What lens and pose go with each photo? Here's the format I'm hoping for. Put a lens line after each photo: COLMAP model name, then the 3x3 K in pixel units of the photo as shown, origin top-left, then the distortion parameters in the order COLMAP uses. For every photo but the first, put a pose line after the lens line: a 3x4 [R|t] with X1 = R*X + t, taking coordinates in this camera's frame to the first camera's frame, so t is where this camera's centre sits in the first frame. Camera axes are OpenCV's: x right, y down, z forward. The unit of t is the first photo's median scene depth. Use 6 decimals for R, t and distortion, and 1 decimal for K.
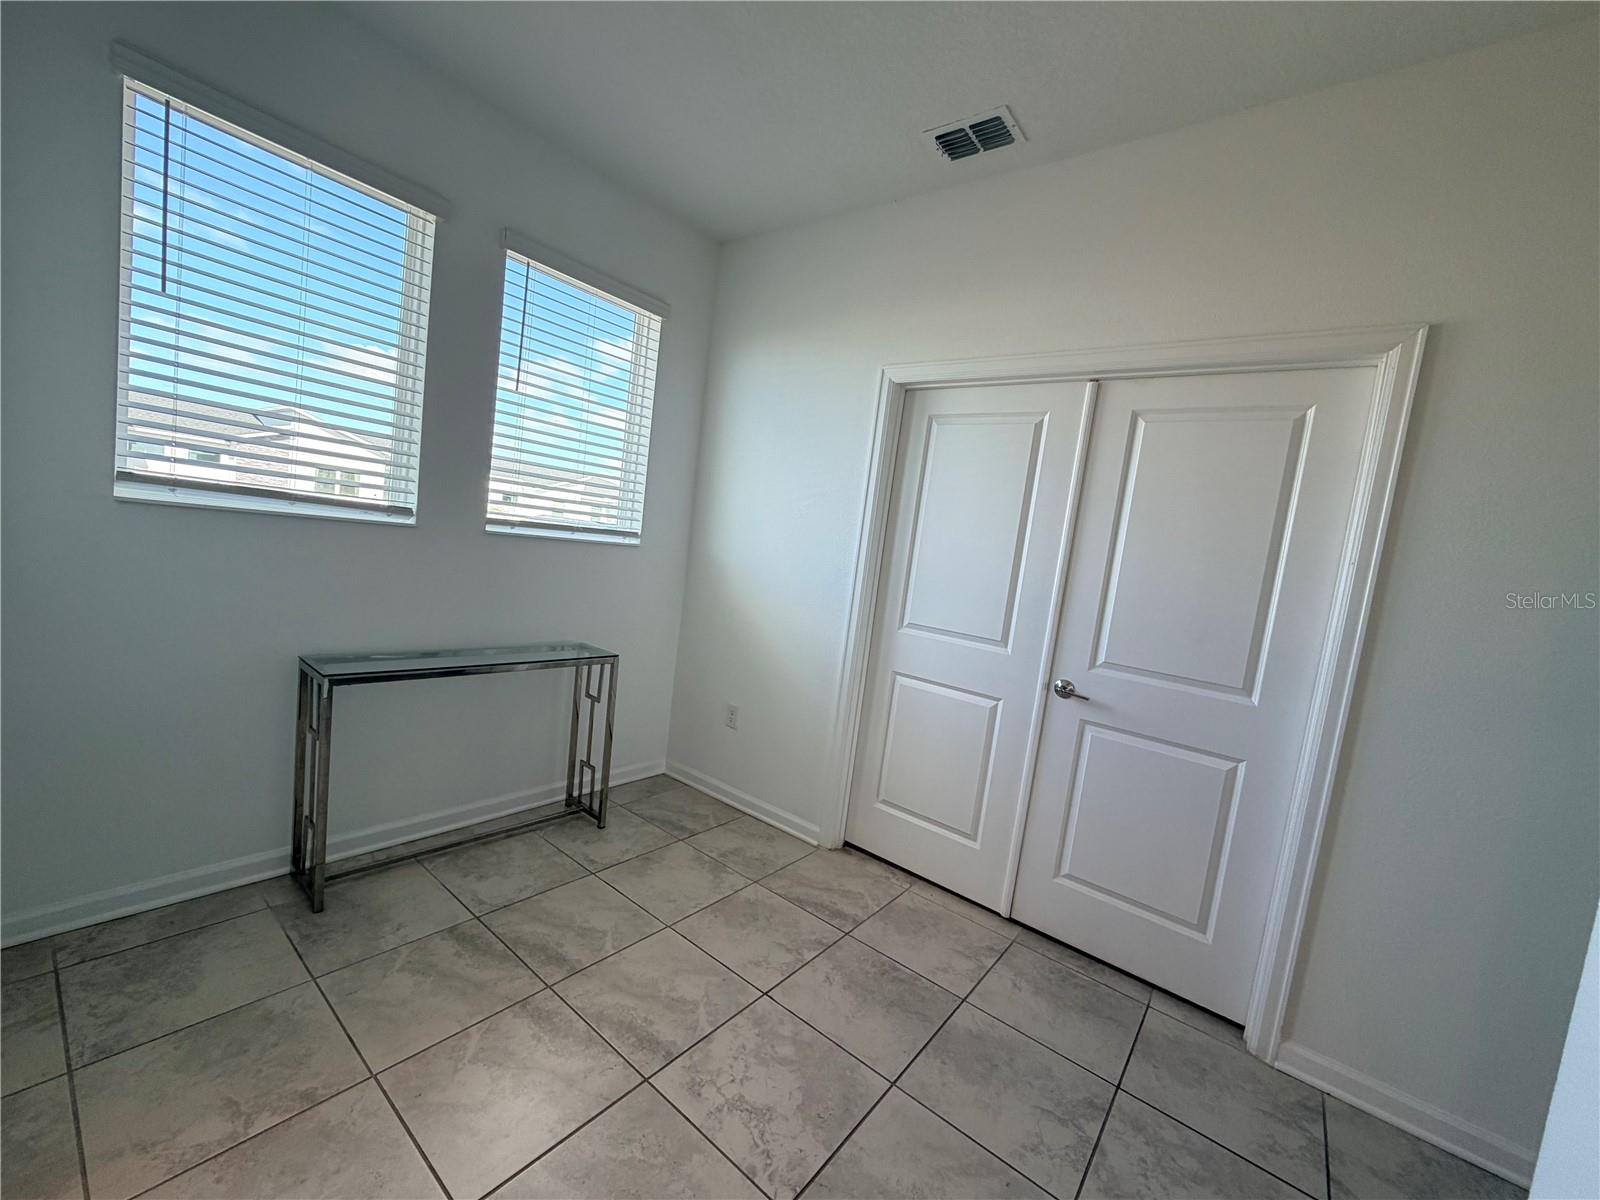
lens RADIAL K [[636.9, 0, 796.1], [0, 636.9, 604.1], [0, 0, 1]] dist [-0.000905, 0.000444]
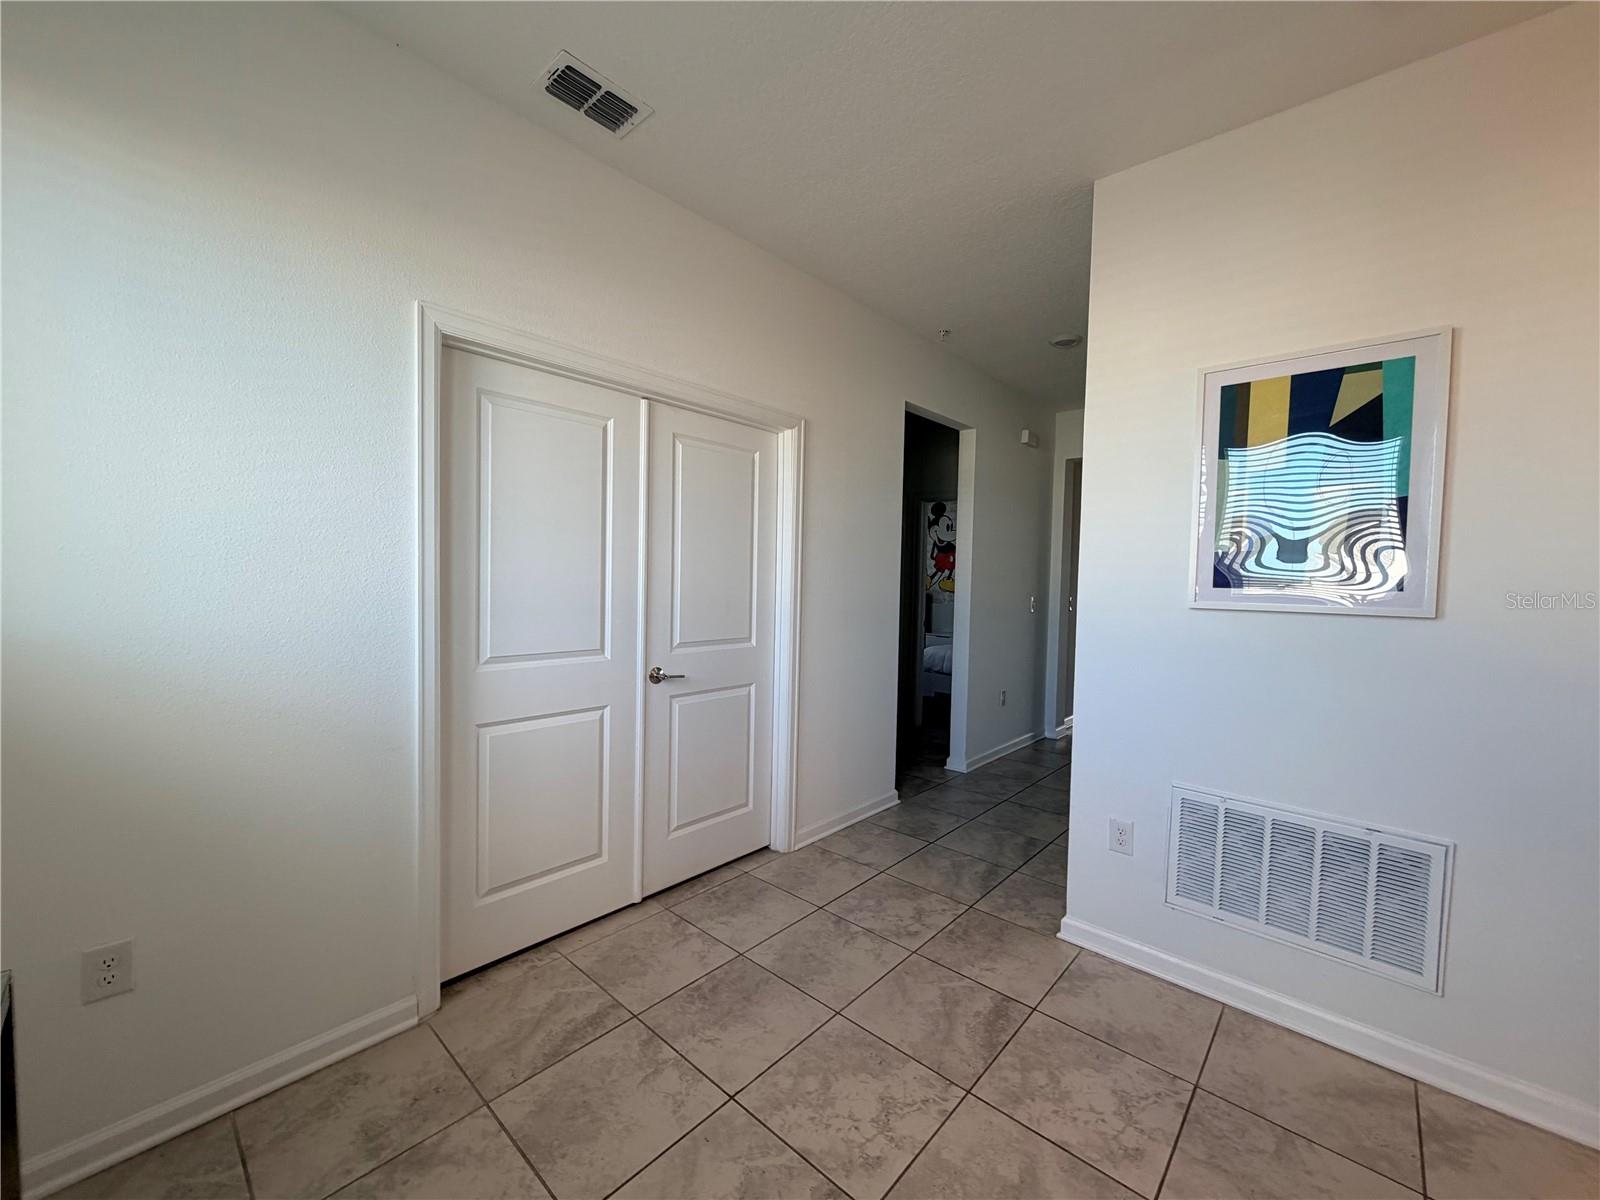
lens RADIAL K [[636.9, 0, 799.6], [0, 636.9, 605.0], [0, 0, 1]] dist [-0.000905, 0.000444]
pose [[0.064349, -0.166248, 0.983982, -0.675871], [0.084294, 0.983407, 0.160639, -0.154638], [-0.994361, 0.072607, 0.077295, 0.683053]]
